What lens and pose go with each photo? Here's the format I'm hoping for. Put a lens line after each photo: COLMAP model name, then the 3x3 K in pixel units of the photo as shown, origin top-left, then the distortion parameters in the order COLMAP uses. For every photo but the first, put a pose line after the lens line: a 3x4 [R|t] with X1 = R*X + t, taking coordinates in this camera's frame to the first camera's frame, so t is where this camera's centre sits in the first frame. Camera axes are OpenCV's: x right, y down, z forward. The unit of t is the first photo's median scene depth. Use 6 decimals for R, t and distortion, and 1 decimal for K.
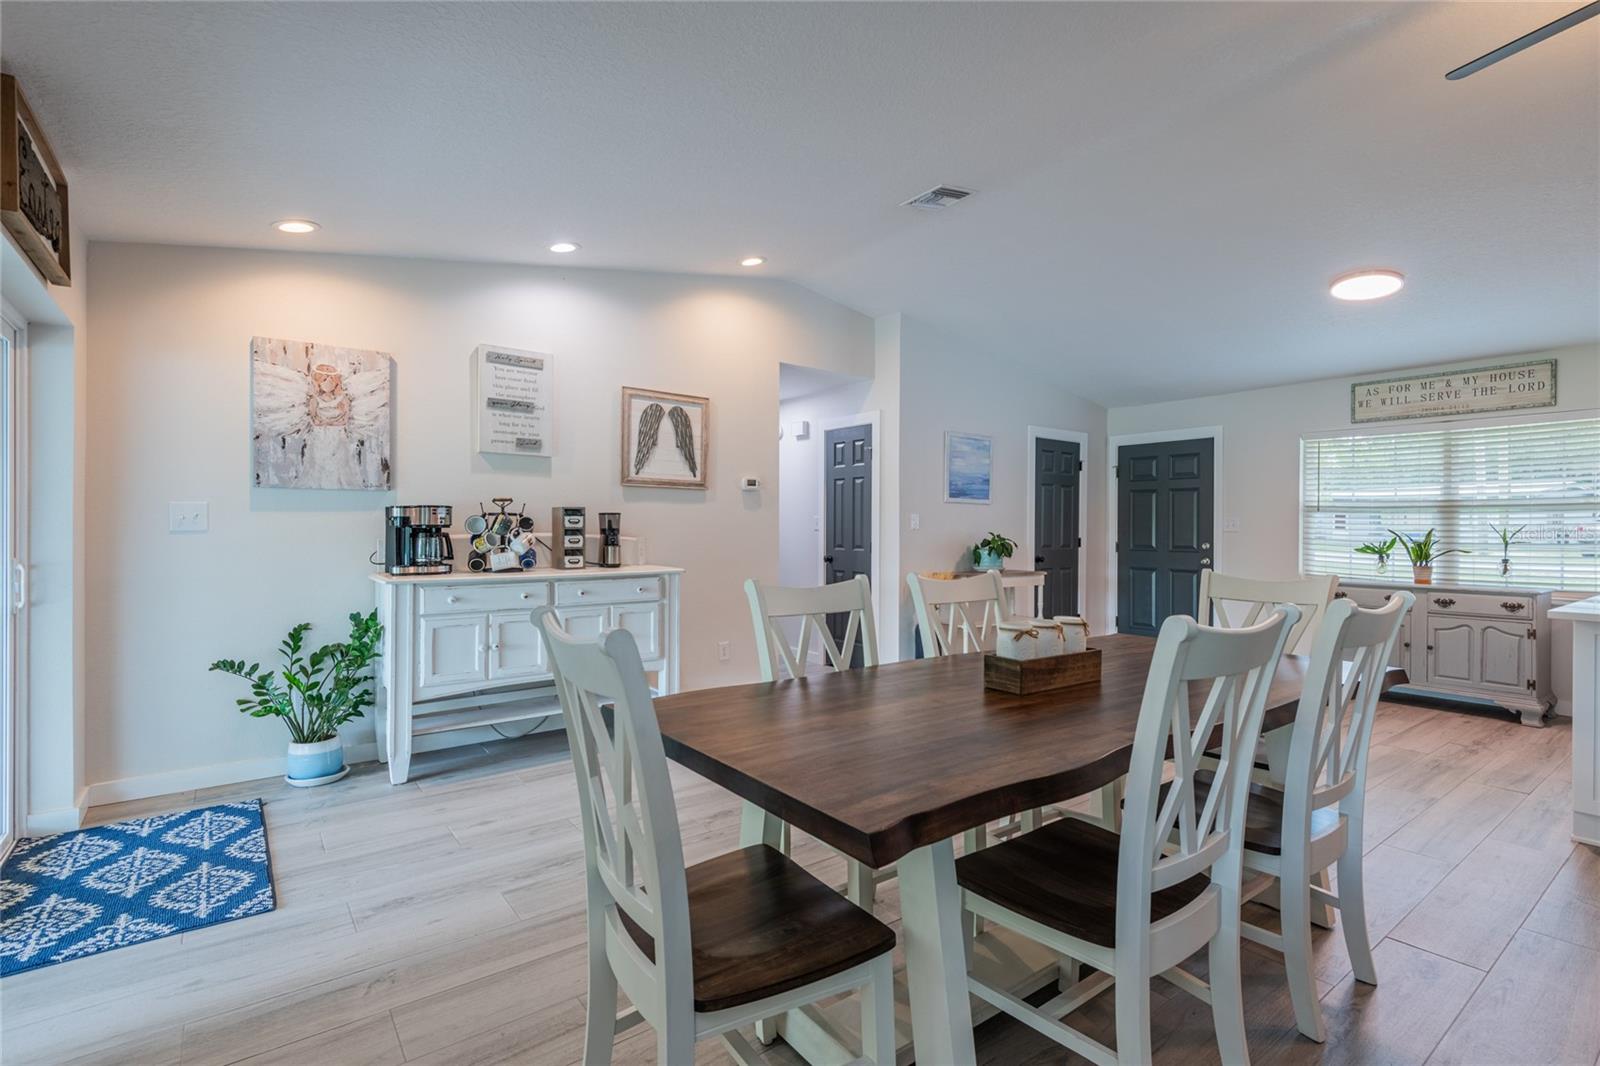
lens RADIAL K [[734.0, 0, 802.3], [0, 734.0, 531.7], [0, 0, 1]] dist [0.022421, -0.006981]
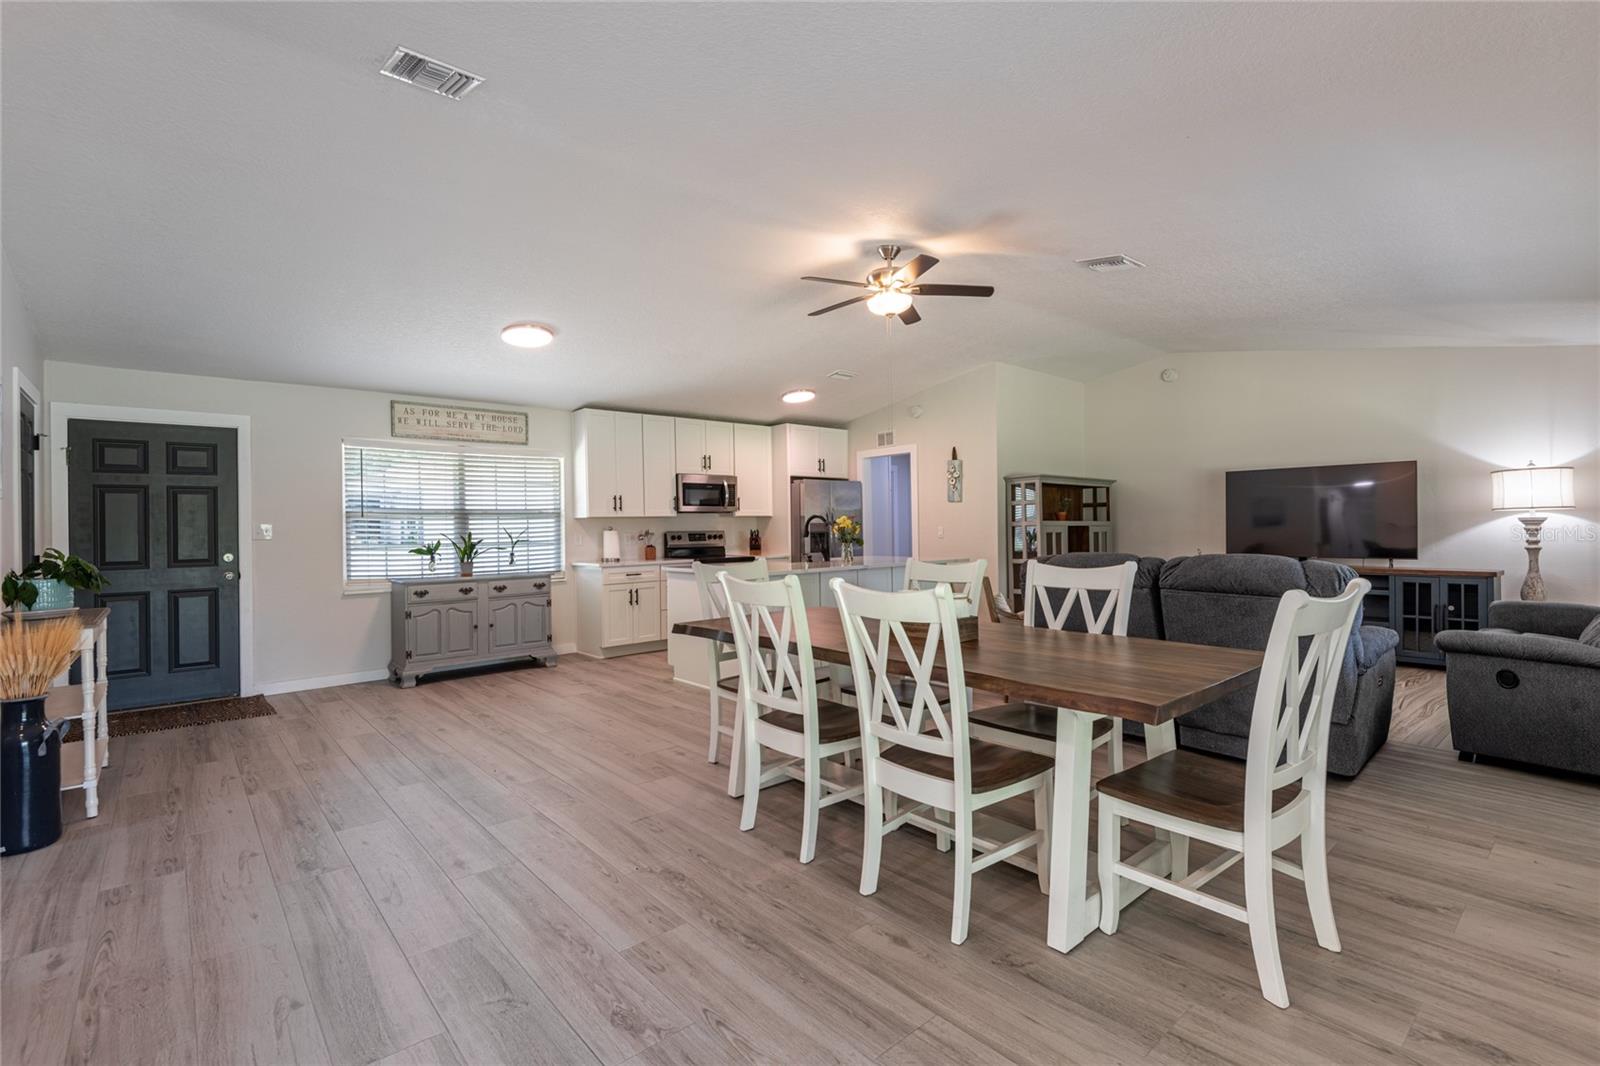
lens RADIAL K [[734.0, 0, 803.6], [0, 734.0, 526.7], [0, 0, 1]] dist [0.022421, -0.006981]
pose [[-0.068196, -0.001331, 0.997671, -0.509362], [0.021314, 0.999769, 0.002790, -0.004971], [-0.997444, 0.021455, -0.068152, 0.638999]]
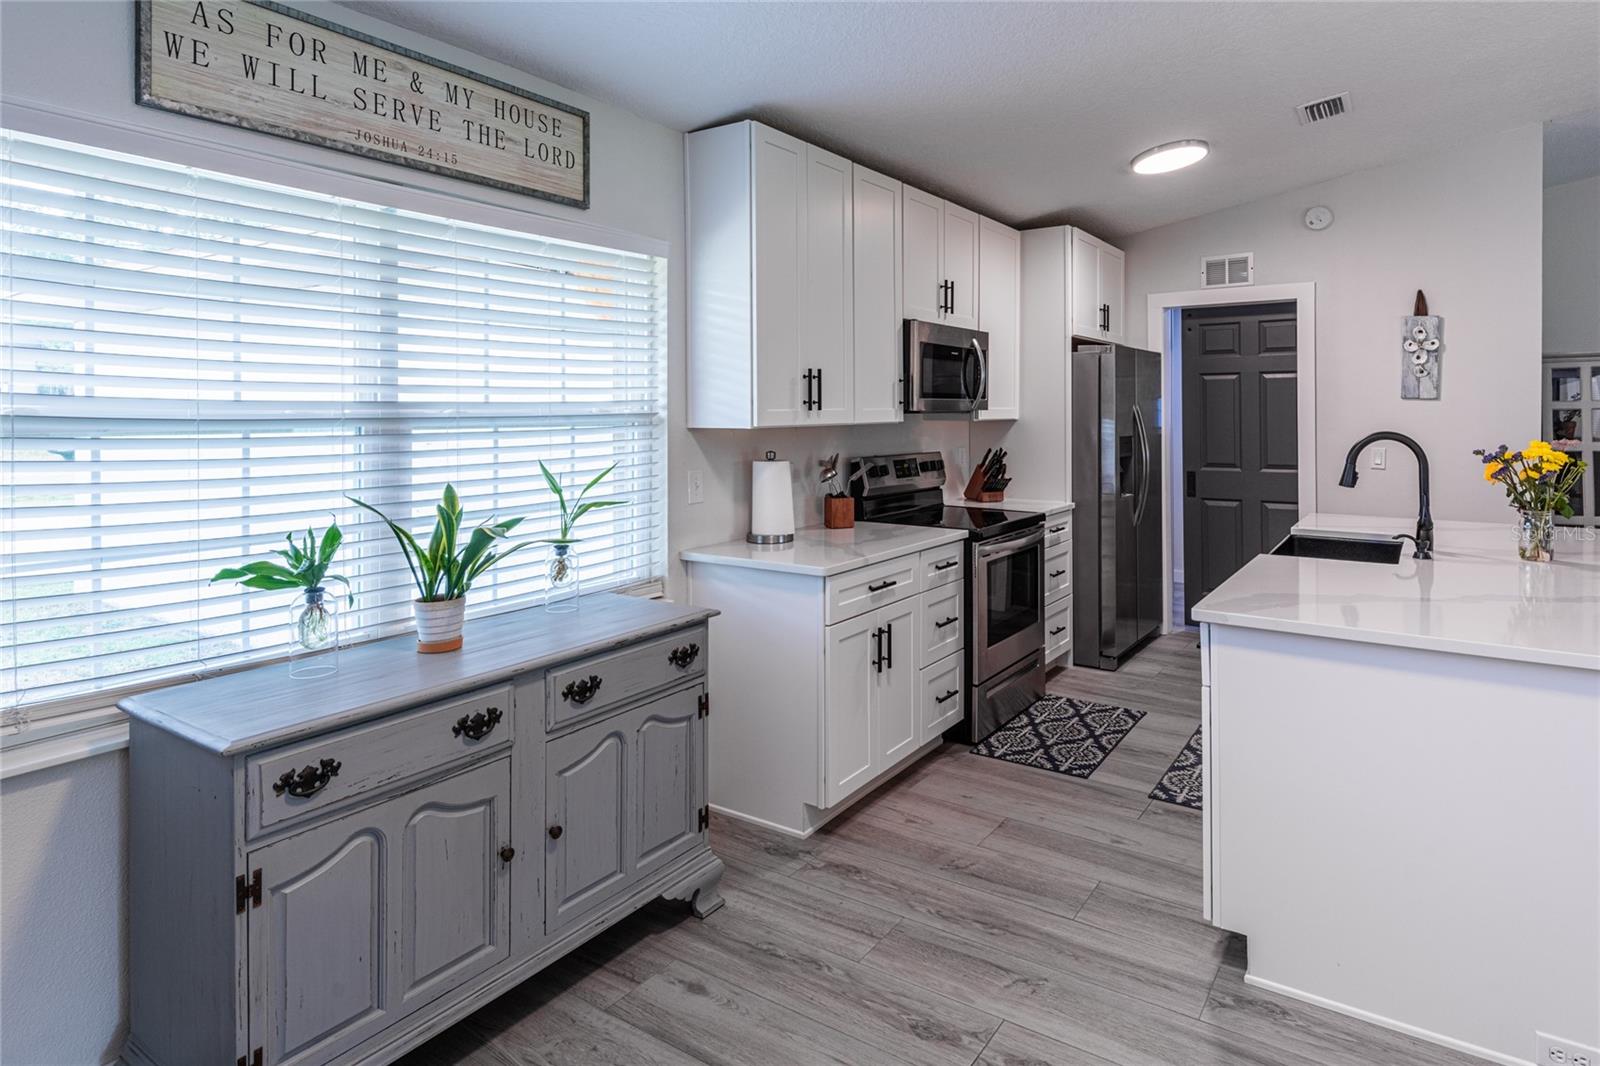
lens RADIAL K [[888.6, 0, 879.0], [0, 888.6, 413.5], [0, 0, 1]] dist [0.002772, -0.001305]
pose [[-0.353431, -0.006338, 0.935439, 0.466507], [0.005756, 0.999943, 0.008950, -0.049089], [-0.935443, 0.008548, -0.353374, 1.160188]]
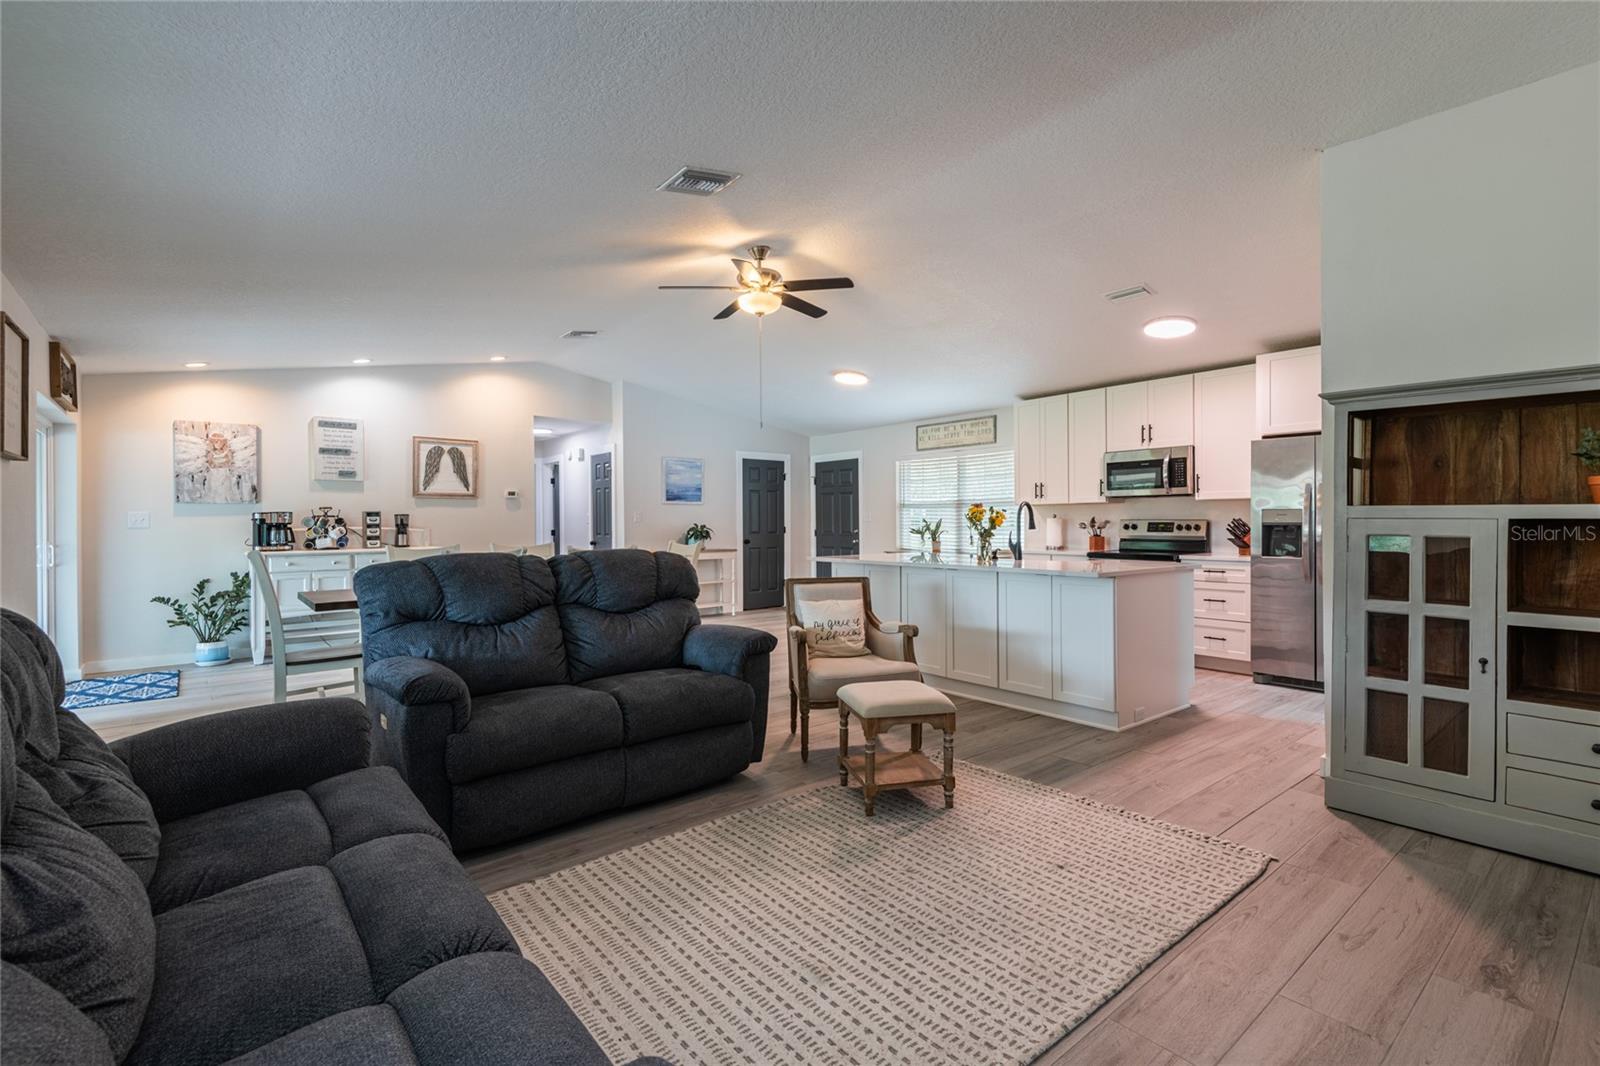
lens RADIAL K [[734.0, 0, 803.2], [0, 734.0, 525.0], [0, 0, 1]] dist [0.022421, -0.006981]
pose [[0.999626, -0.011192, 0.024934, 0.614876], [0.011219, 0.999937, -0.000947, 0.009916], [-0.024922, 0.001226, 0.999689, -0.701728]]
